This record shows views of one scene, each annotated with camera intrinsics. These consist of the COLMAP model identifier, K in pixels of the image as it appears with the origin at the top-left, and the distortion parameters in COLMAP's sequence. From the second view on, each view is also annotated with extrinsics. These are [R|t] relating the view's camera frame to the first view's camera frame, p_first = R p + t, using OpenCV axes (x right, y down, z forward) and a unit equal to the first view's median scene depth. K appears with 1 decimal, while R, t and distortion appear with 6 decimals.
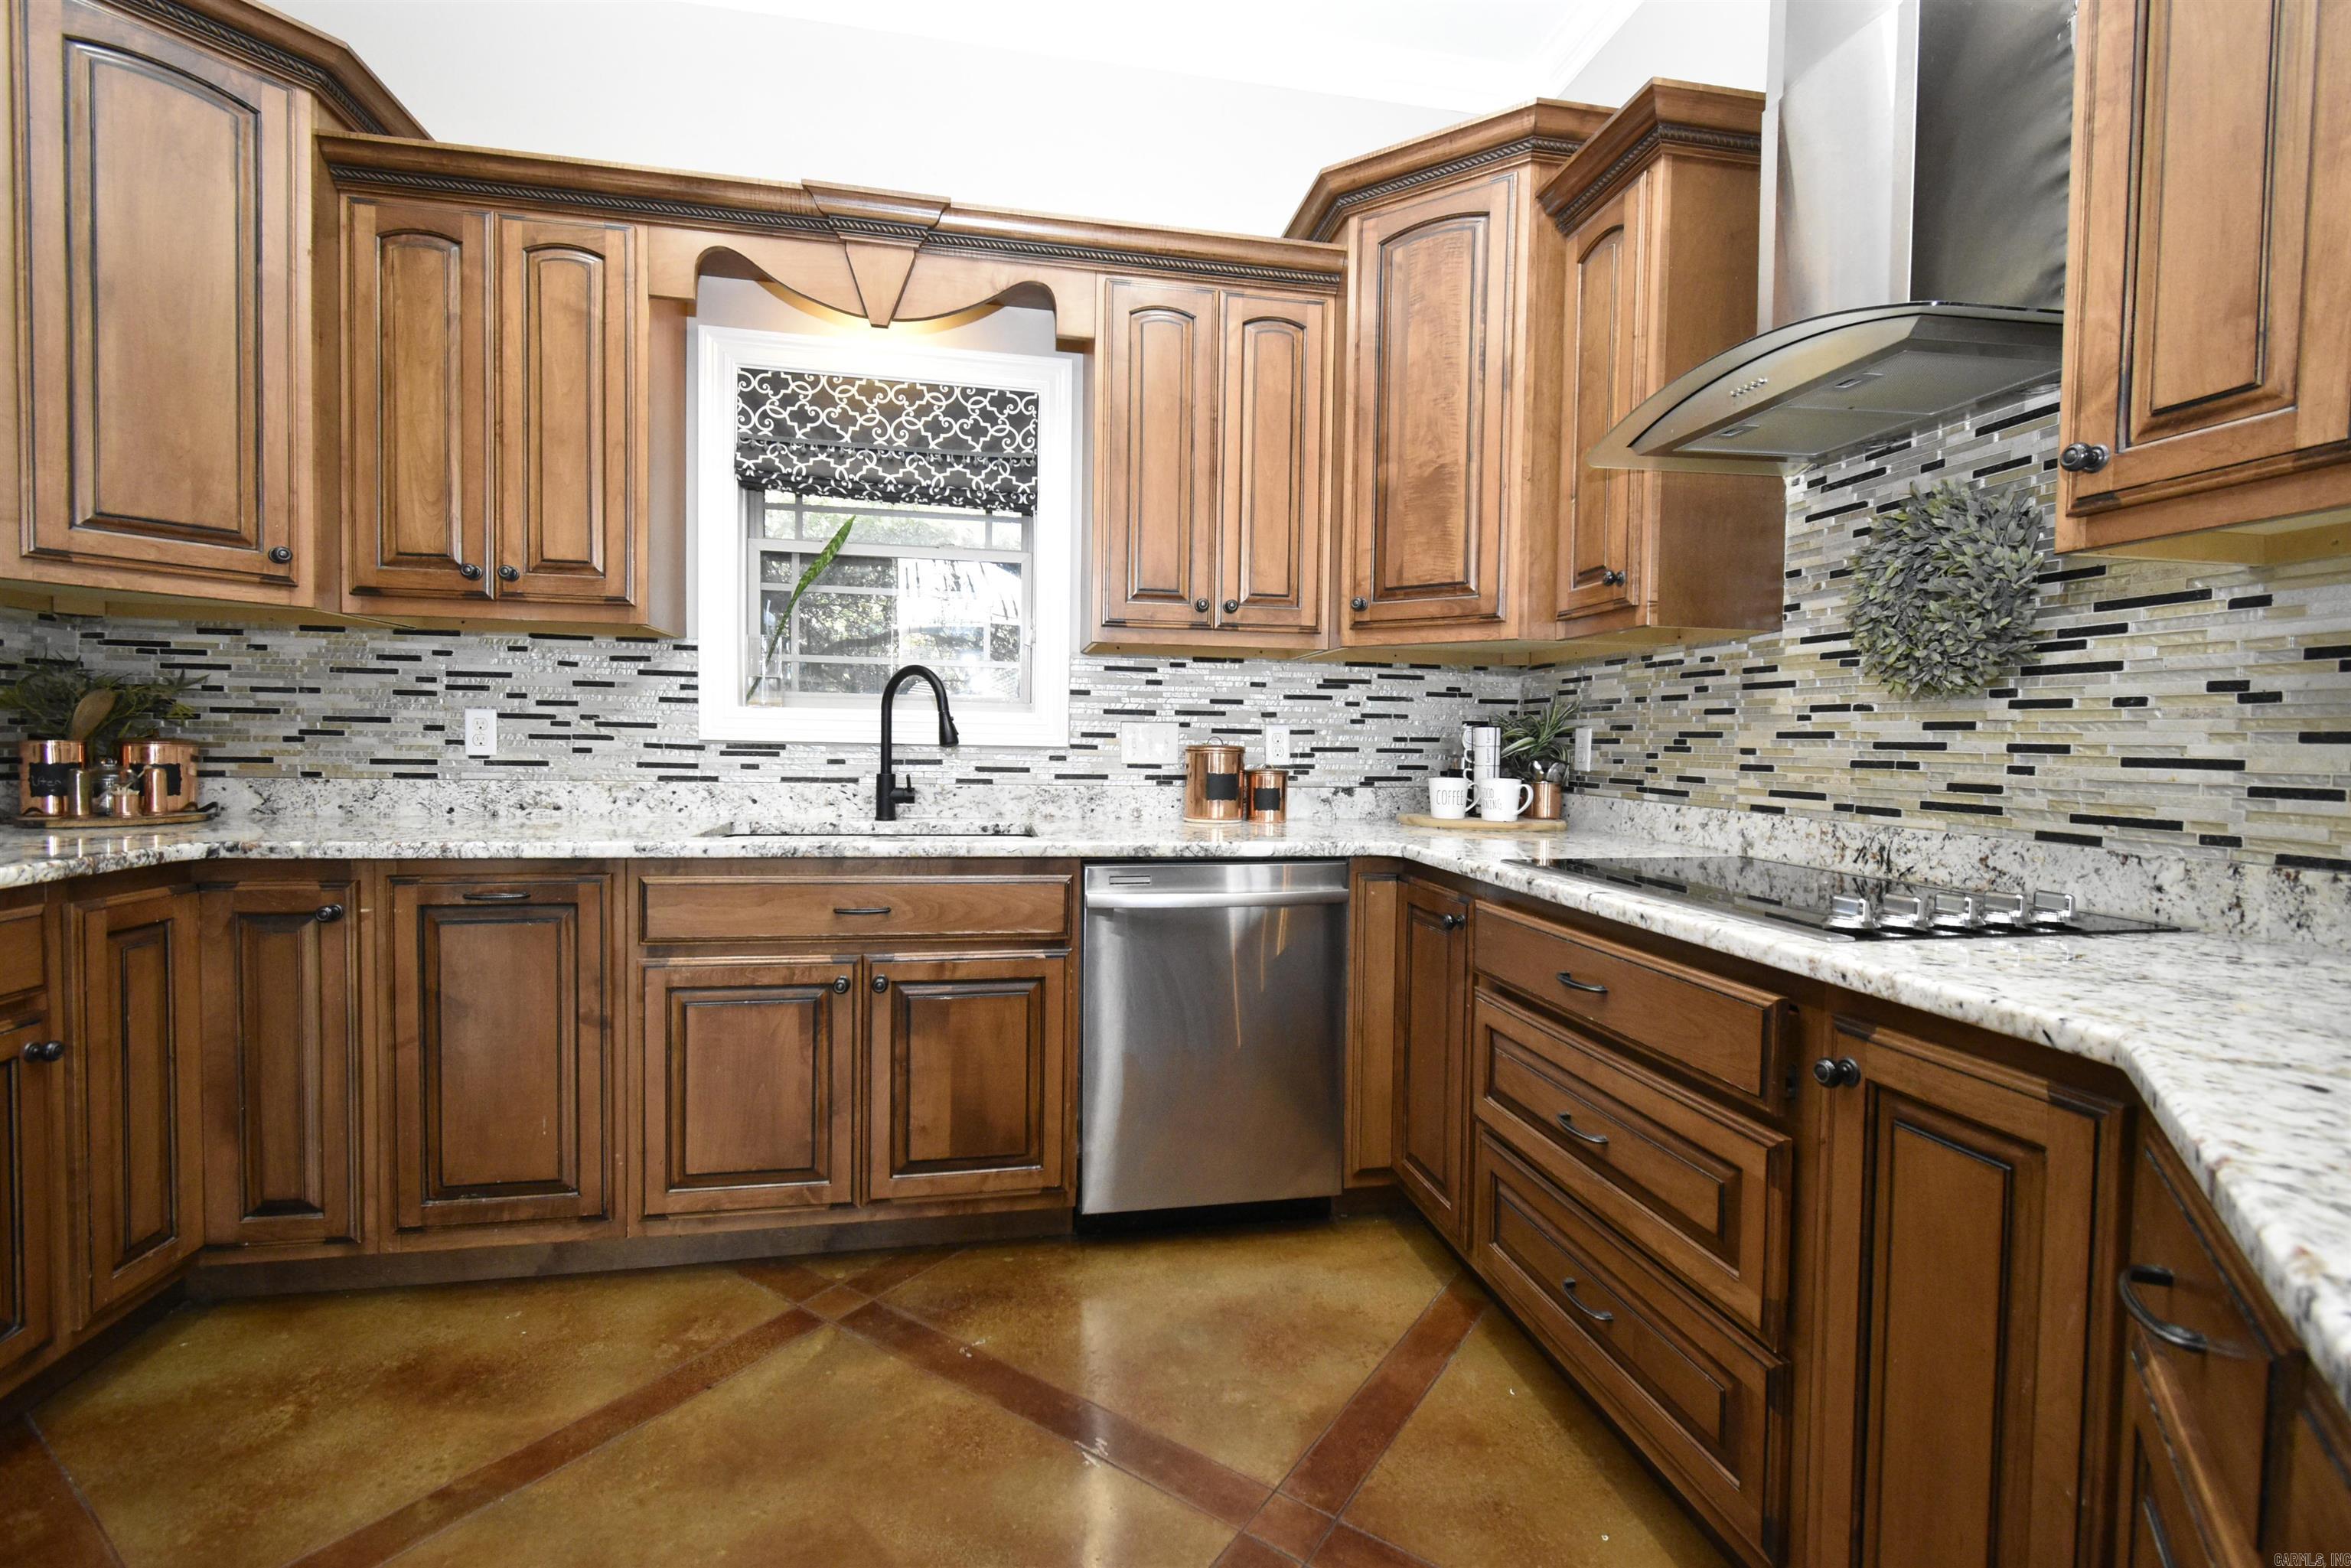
lens RADIAL K [[1035.6, 0, 1179.8], [0, 1035.6, 776.7], [0, 0, 1]] dist [0.008823, -0.004617]
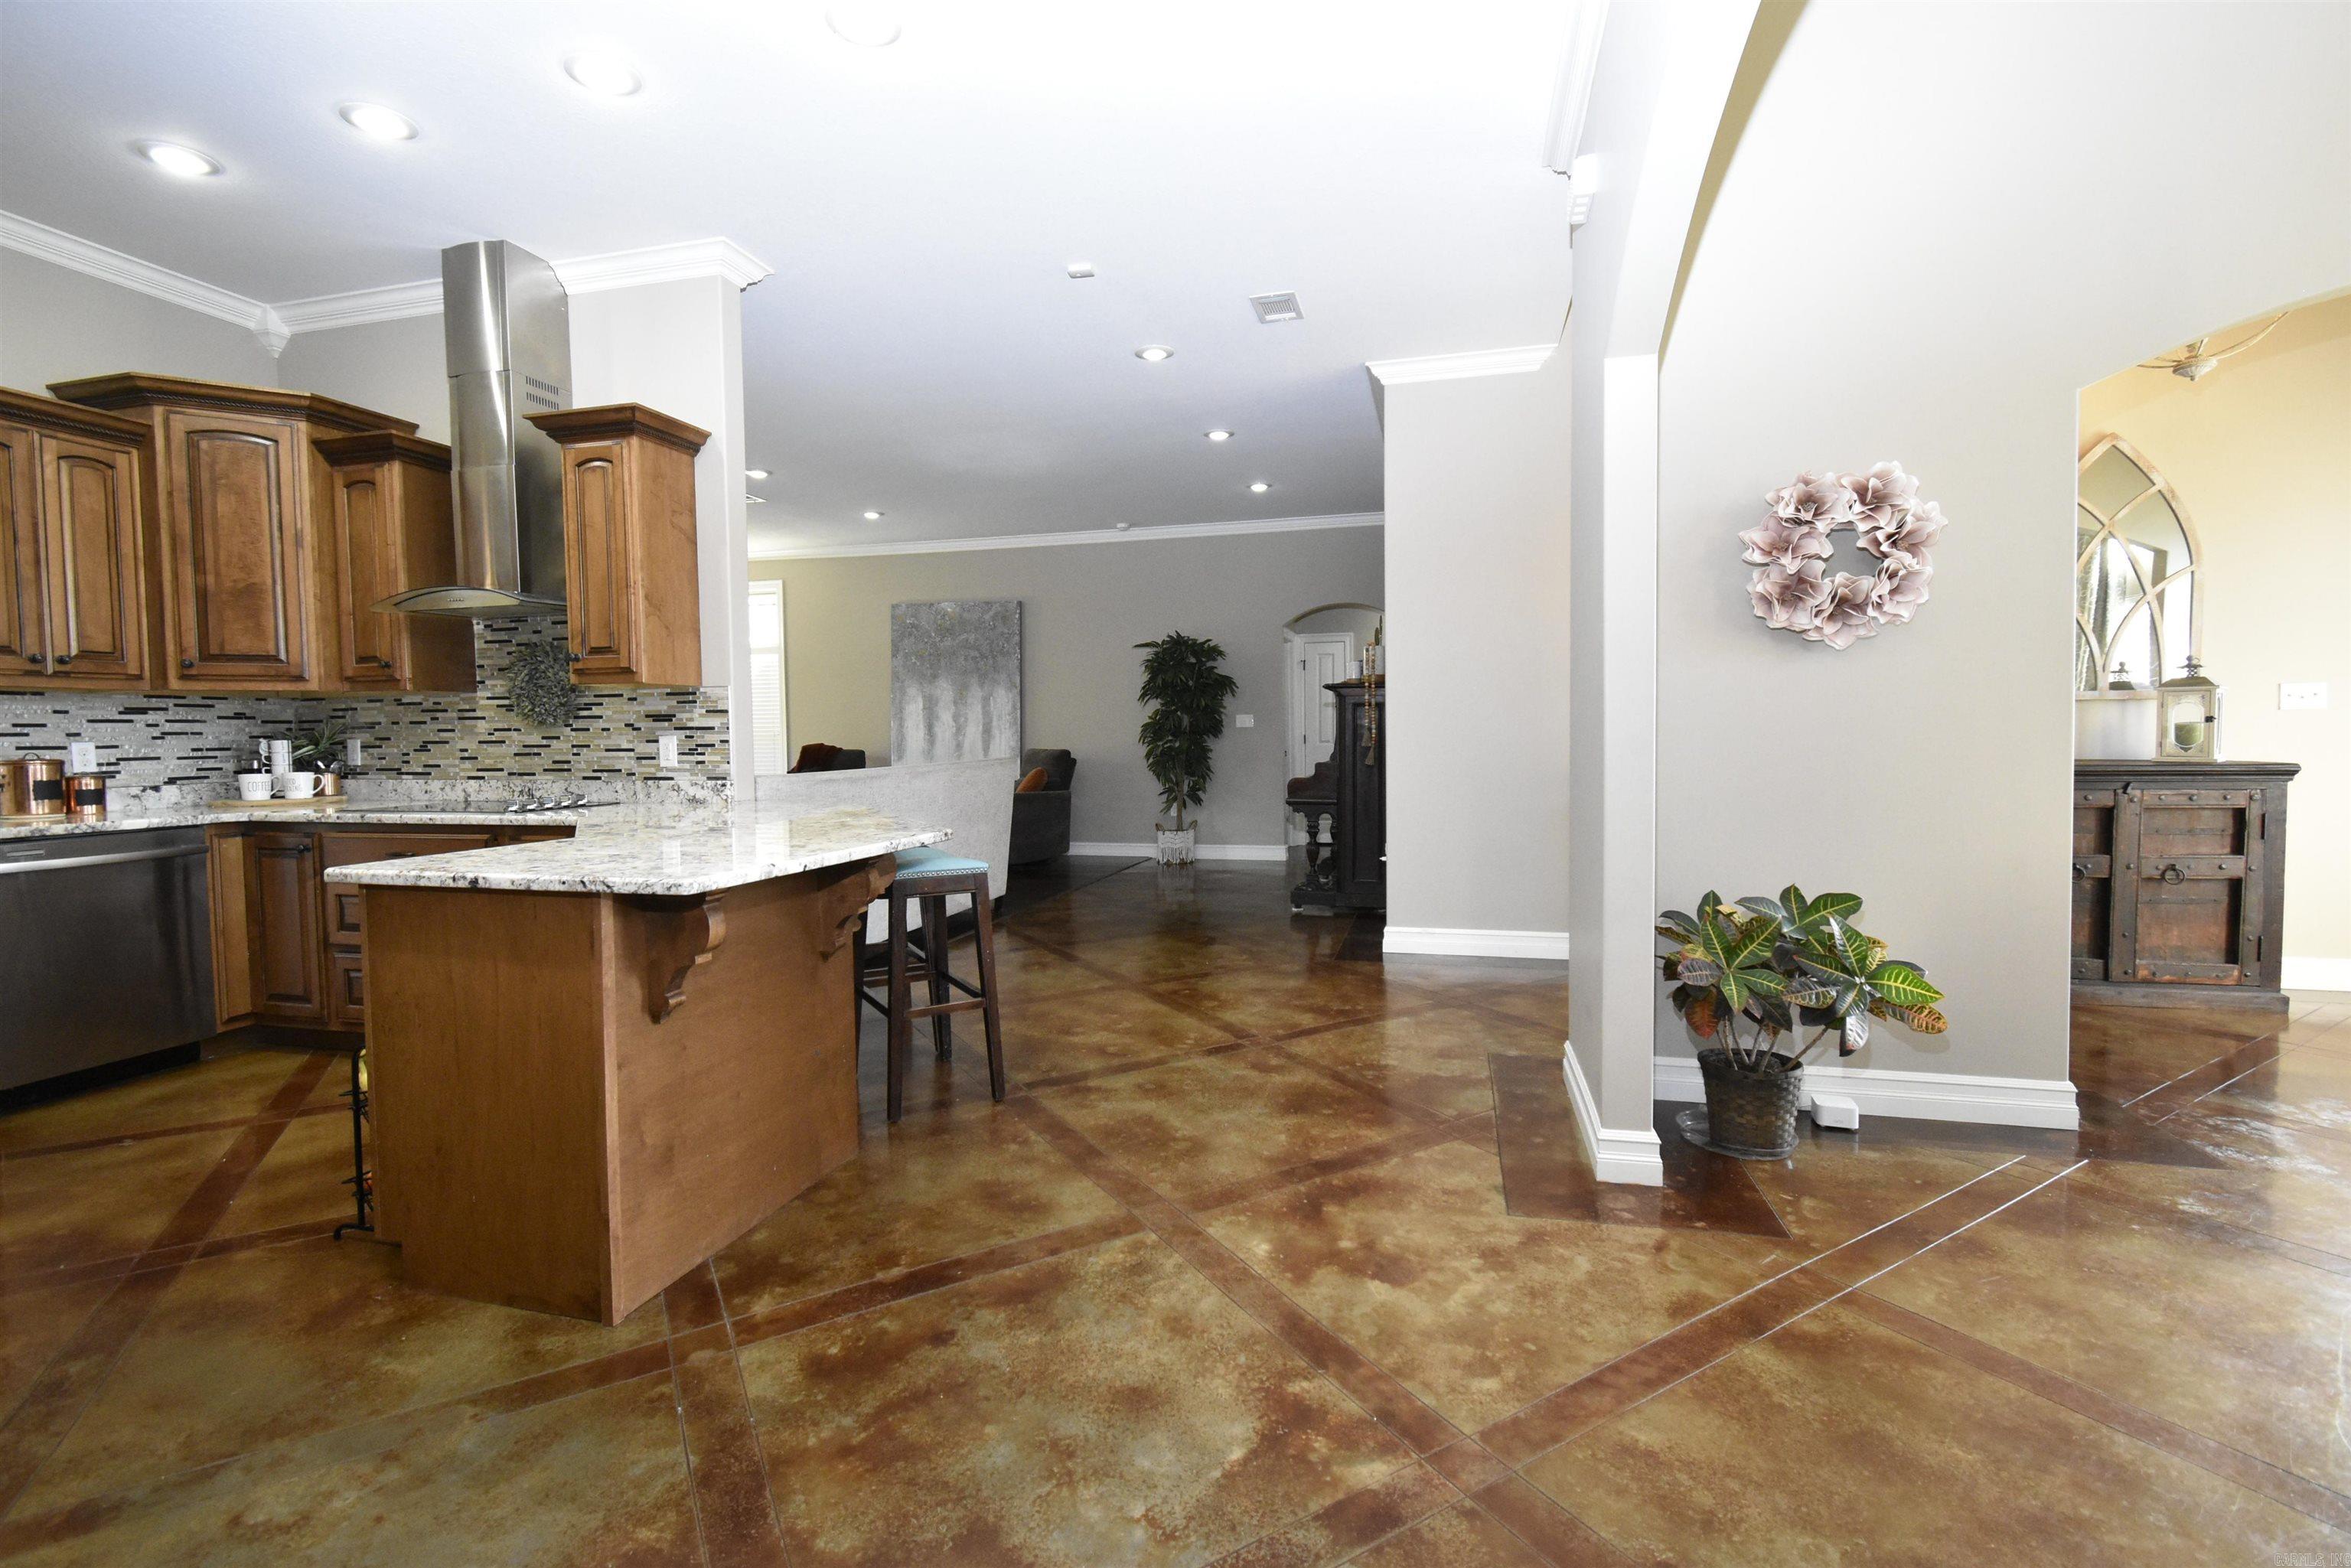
lens RADIAL K [[1035.6, 0, 1184.4], [0, 1035.6, 772.5], [0, 0, 1]] dist [0.008823, -0.004617]
pose [[0.426512, -0.055361, 0.902786, -0.644981], [0.051393, 0.997996, 0.036919, 0.015362], [-0.903021, 0.030651, 0.428502, -1.070894]]
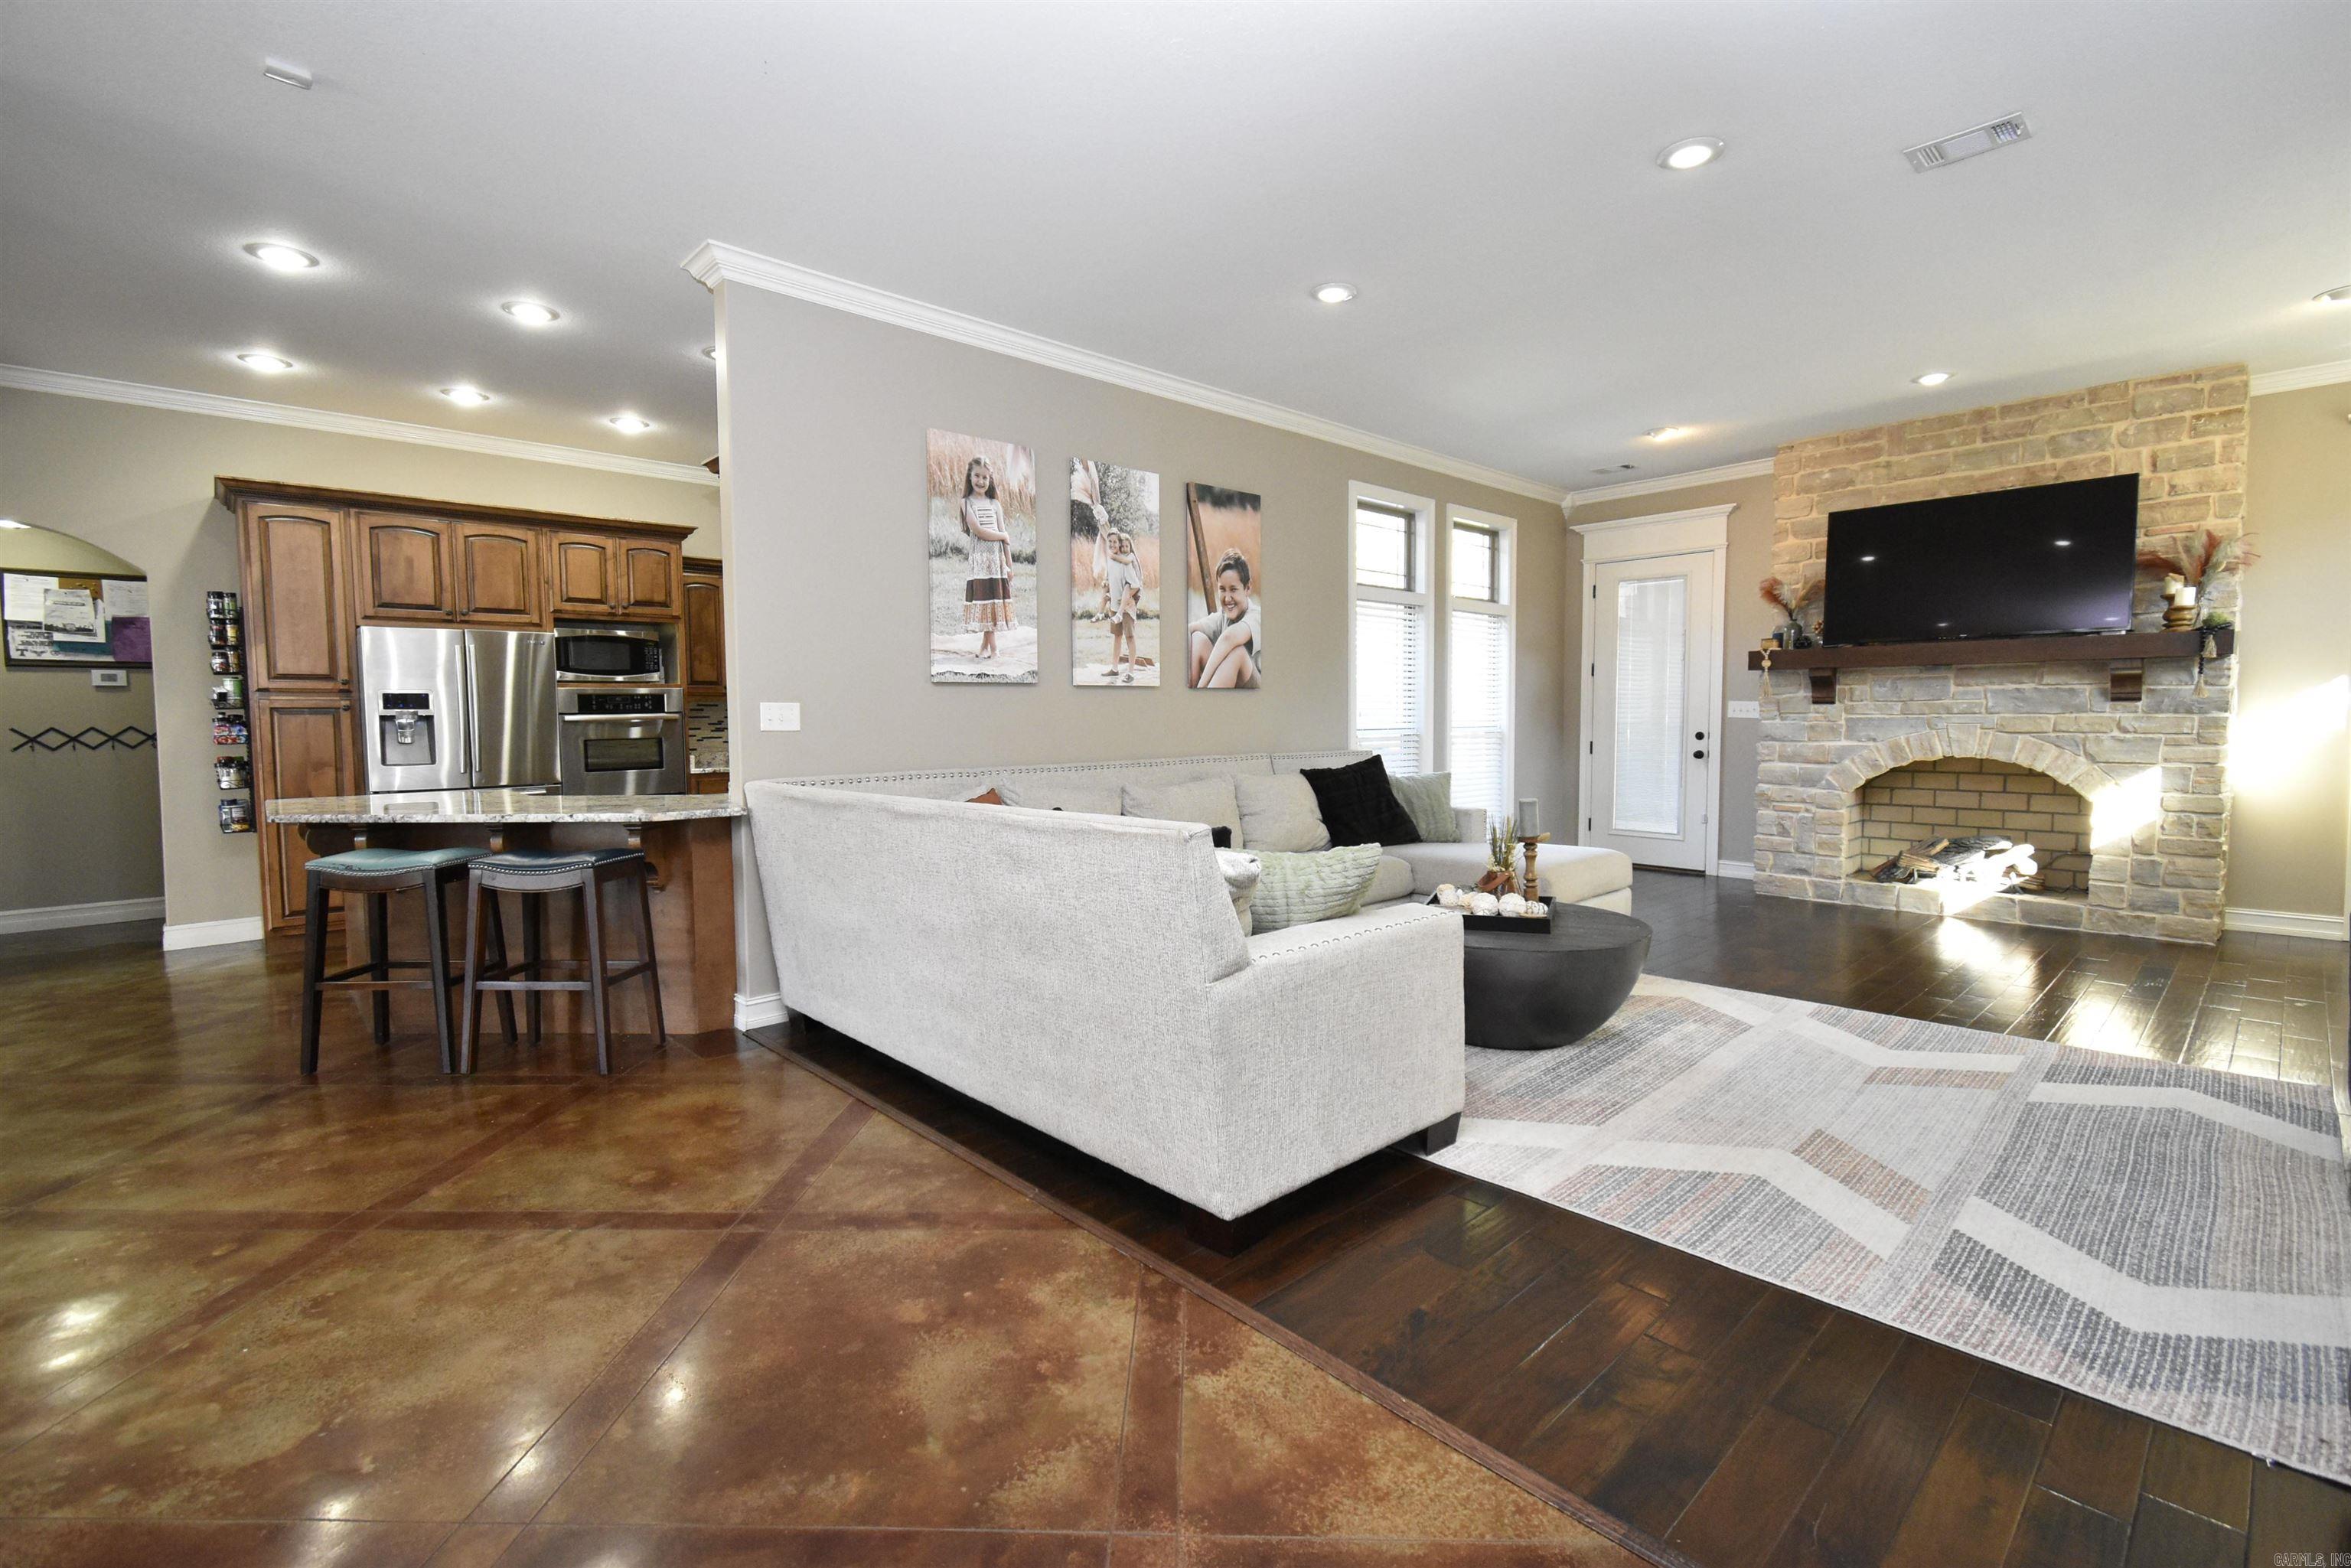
lens RADIAL K [[1035.6, 0, 1185.3], [0, 1035.6, 782.9], [0, 0, 1]] dist [0.008823, -0.004617]
pose [[0.531711, 0.035838, -0.846167, 2.578634], [-0.015106, 0.999347, 0.032833, -0.016130], [0.846791, -0.004675, 0.531905, 0.083840]]
